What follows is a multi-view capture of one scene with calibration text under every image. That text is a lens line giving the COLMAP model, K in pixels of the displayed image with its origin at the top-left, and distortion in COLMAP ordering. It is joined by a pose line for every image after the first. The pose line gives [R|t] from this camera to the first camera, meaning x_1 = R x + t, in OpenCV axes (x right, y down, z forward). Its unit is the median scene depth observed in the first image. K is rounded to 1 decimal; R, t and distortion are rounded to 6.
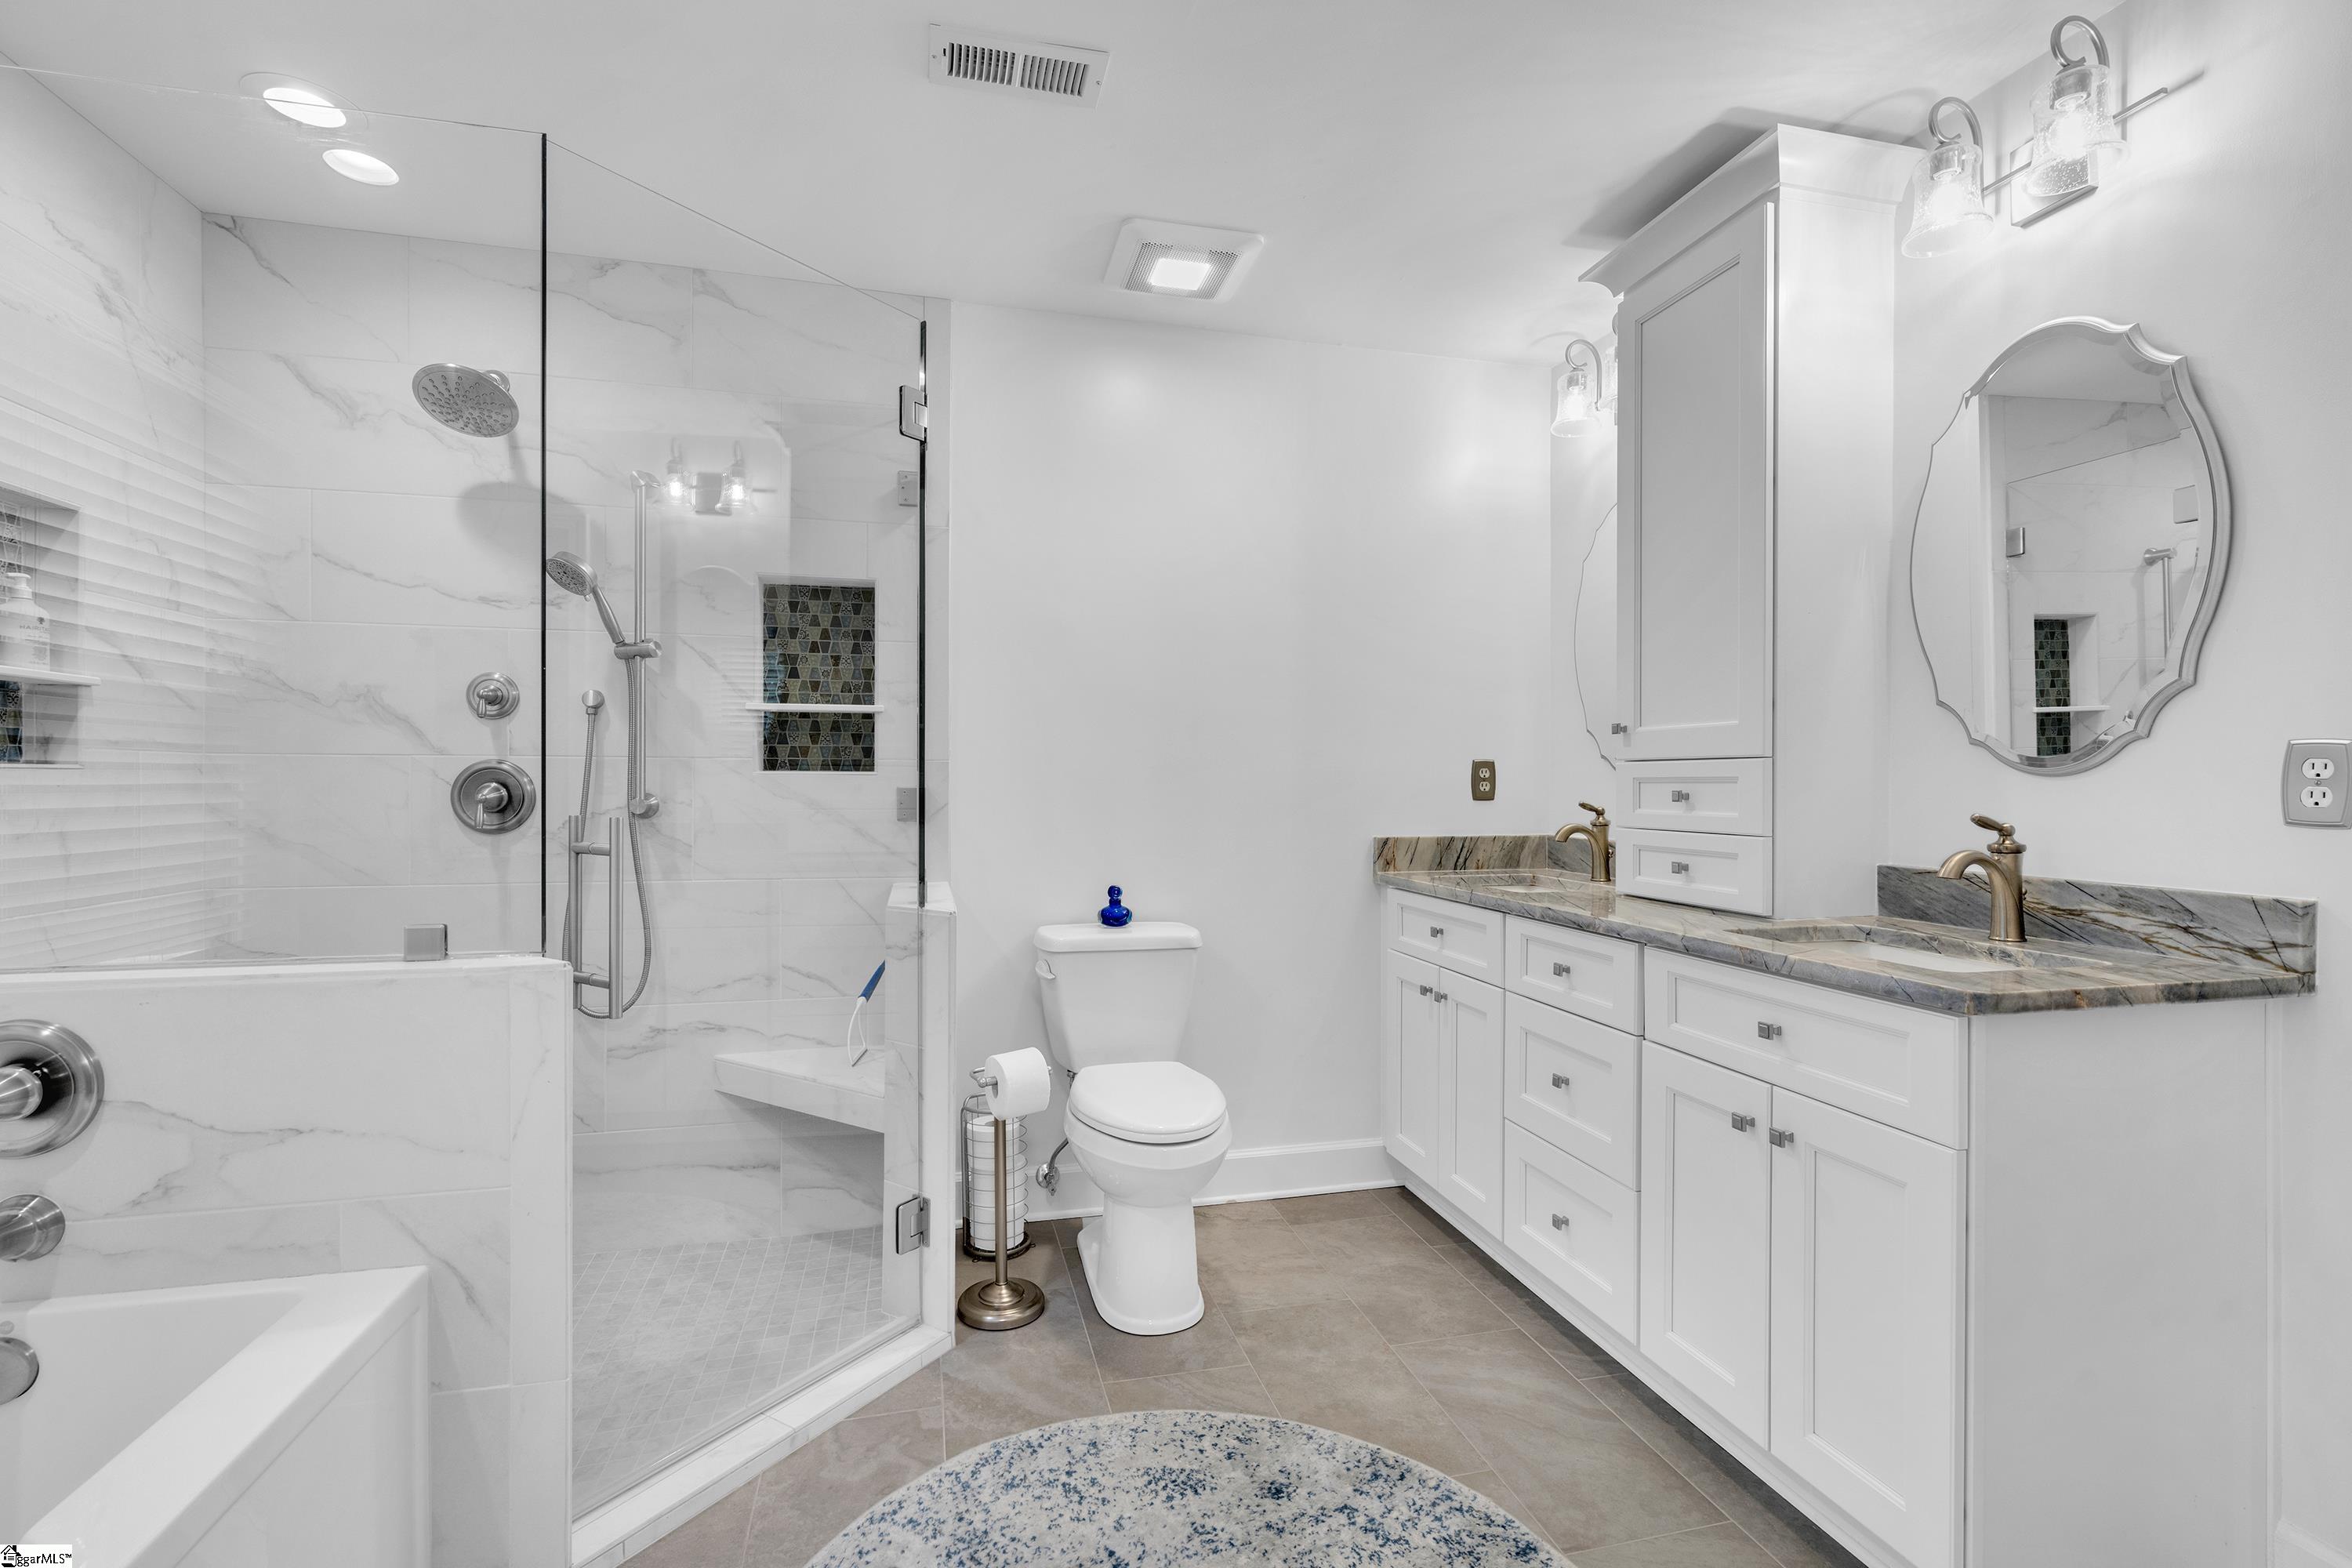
lens RADIAL K [[1062.2, 0, 1178.5], [0, 1062.2, 782.7], [0, 0, 1]] dist [-0.004787, 0.001335]
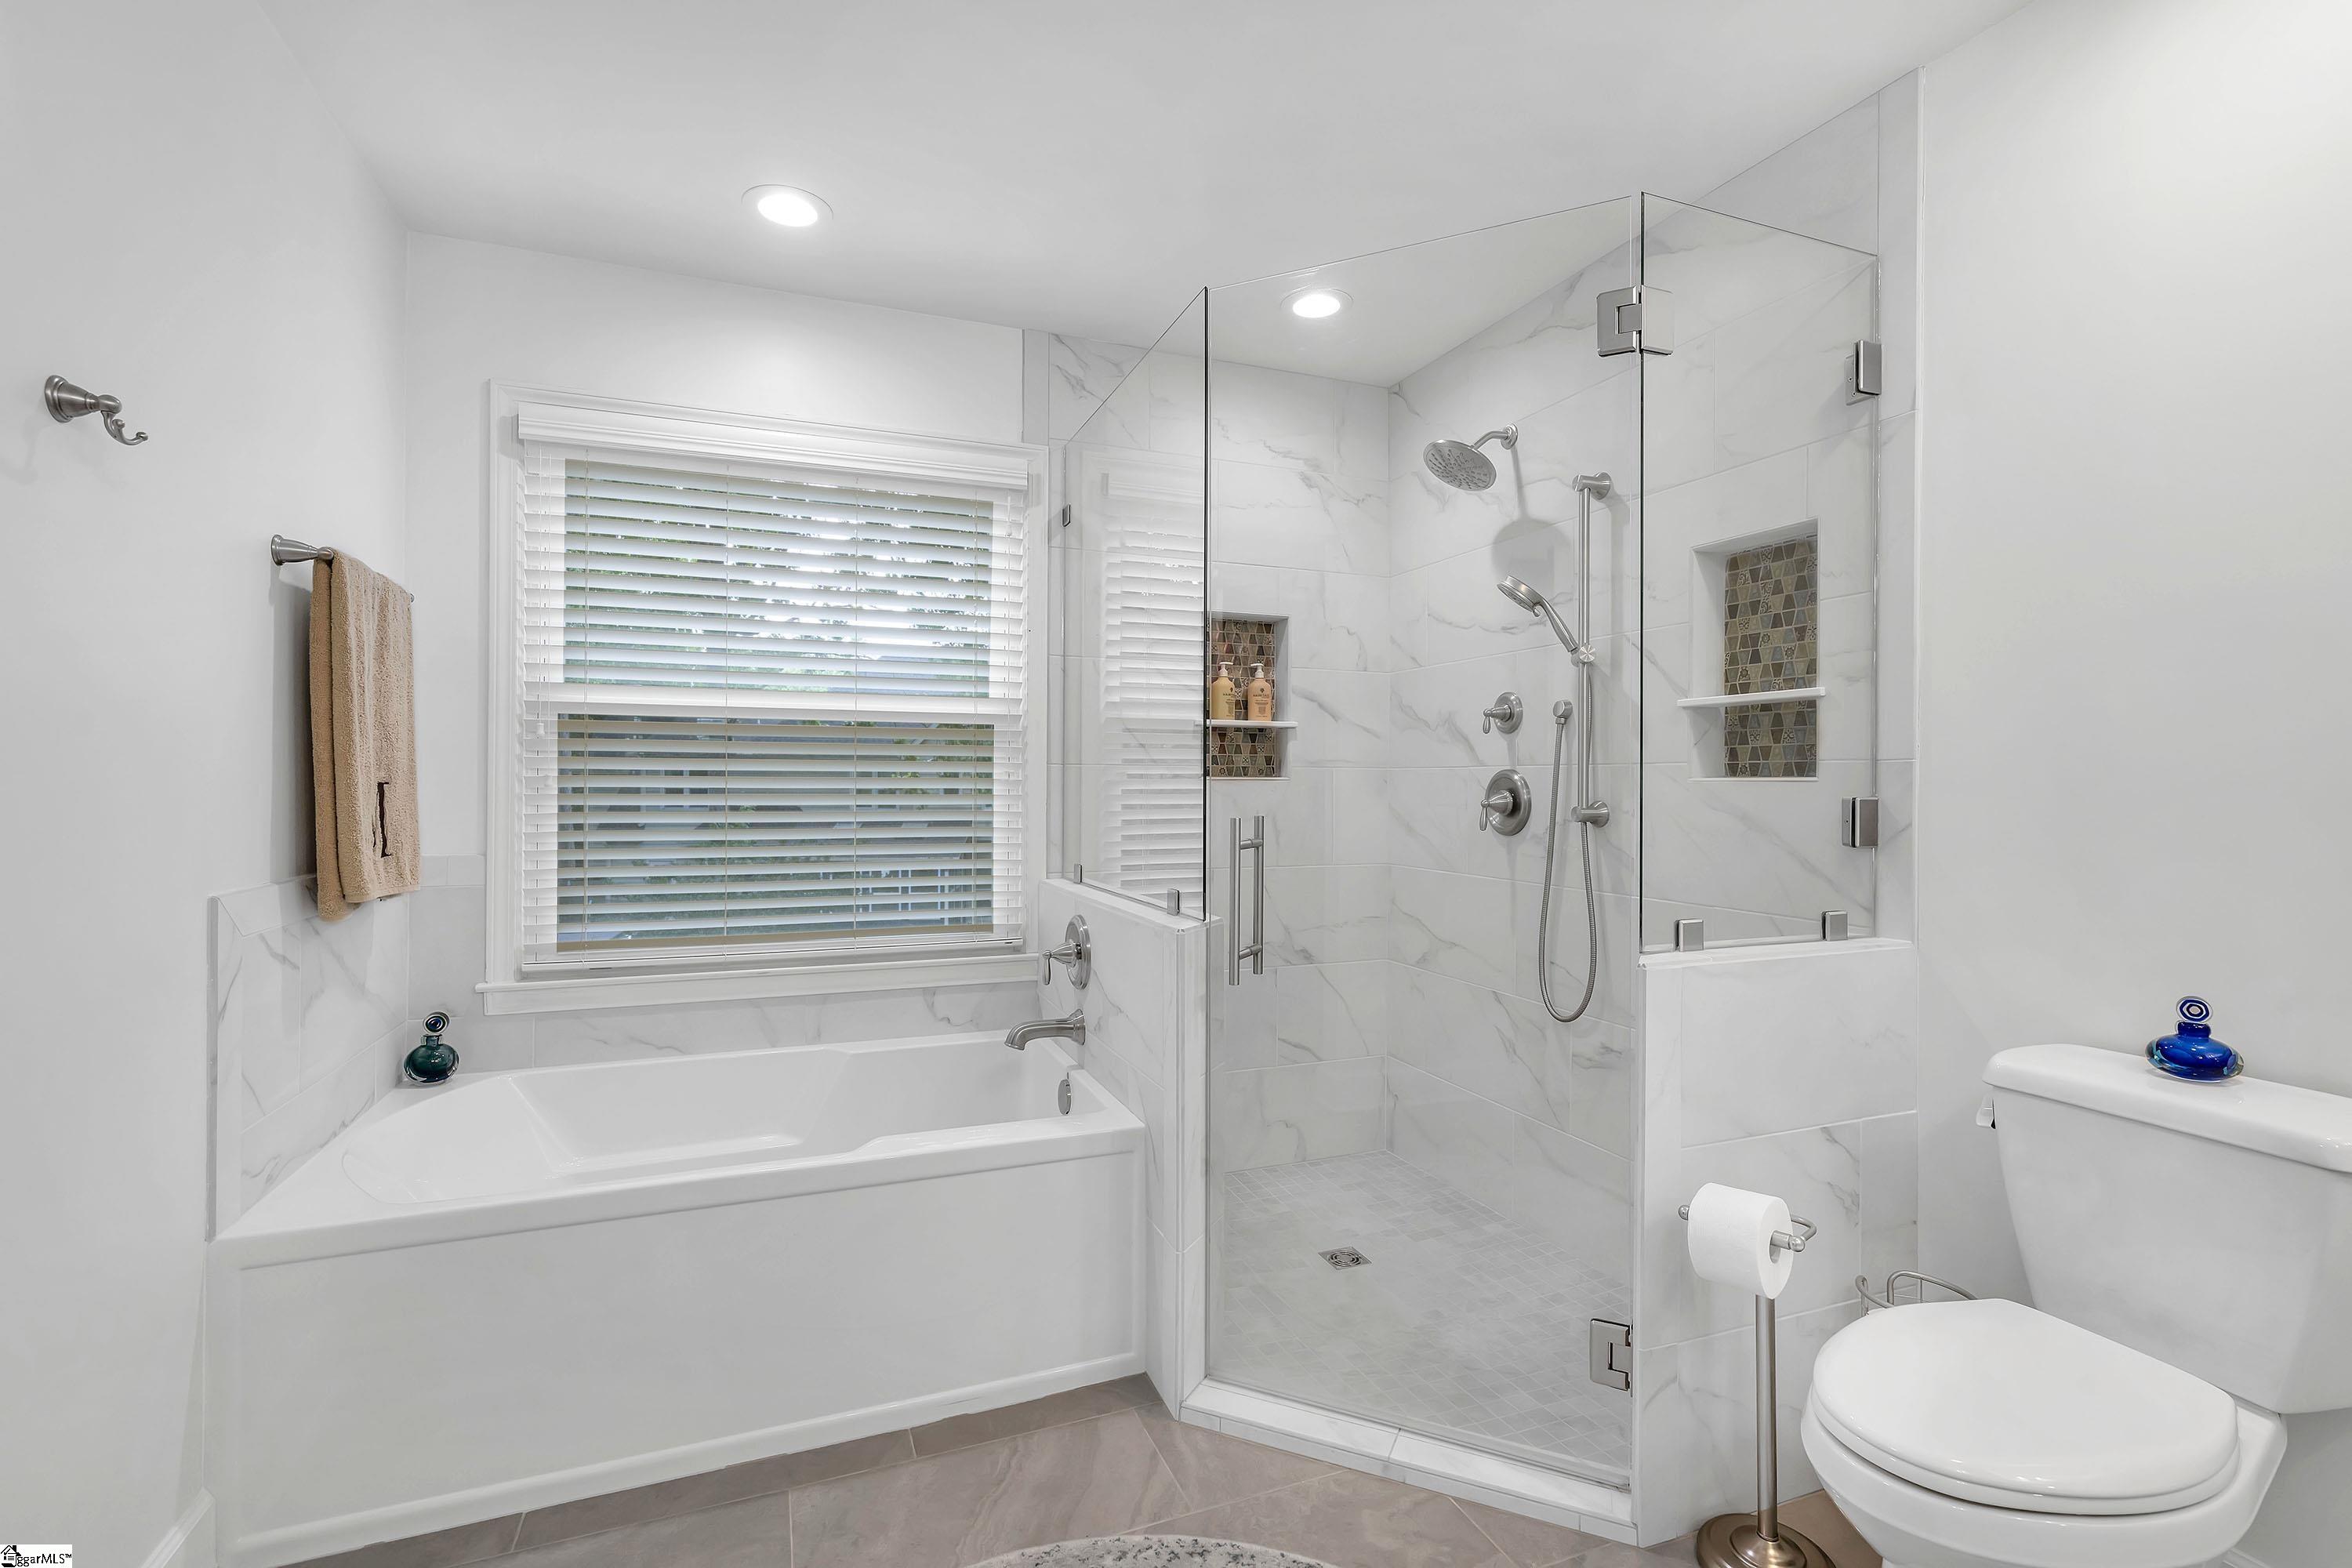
lens RADIAL K [[1061.3, 0, 1177.5], [0, 1061.3, 782.4], [0, 0, 1]] dist [-0.000975, -0.000314]
pose [[0.127321, -0.003741, -0.991854, 0.390213], [-0.007362, 0.999962, -0.004717, 0.000151], [0.991834, 0.007902, 0.127289, 0.462486]]
